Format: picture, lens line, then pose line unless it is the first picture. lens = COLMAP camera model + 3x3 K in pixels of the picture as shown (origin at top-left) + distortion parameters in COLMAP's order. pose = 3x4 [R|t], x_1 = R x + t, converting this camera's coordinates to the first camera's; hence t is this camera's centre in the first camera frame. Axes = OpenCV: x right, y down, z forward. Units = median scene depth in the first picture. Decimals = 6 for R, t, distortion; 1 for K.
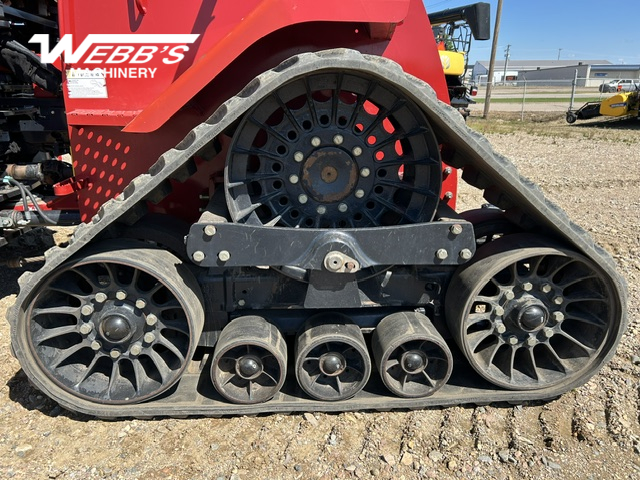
lens RADIAL K [[483.3, 0, 317.2], [0, 483.3, 235.0], [0, 0, 1]] dist [0.051101, -0.056416]
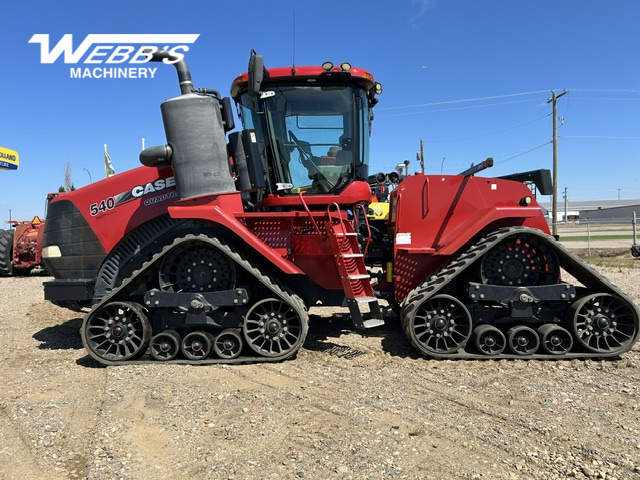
lens RADIAL K [[483.3, 0, 317.2], [0, 483.3, 235.0], [0, 0, 1]] dist [0.051101, -0.056416]
pose [[0.992420, -0.025465, -0.120222, -0.720186], [-0.009533, 0.959395, -0.281904, 0.462797], [0.122519, 0.280913, 0.951881, -1.737635]]
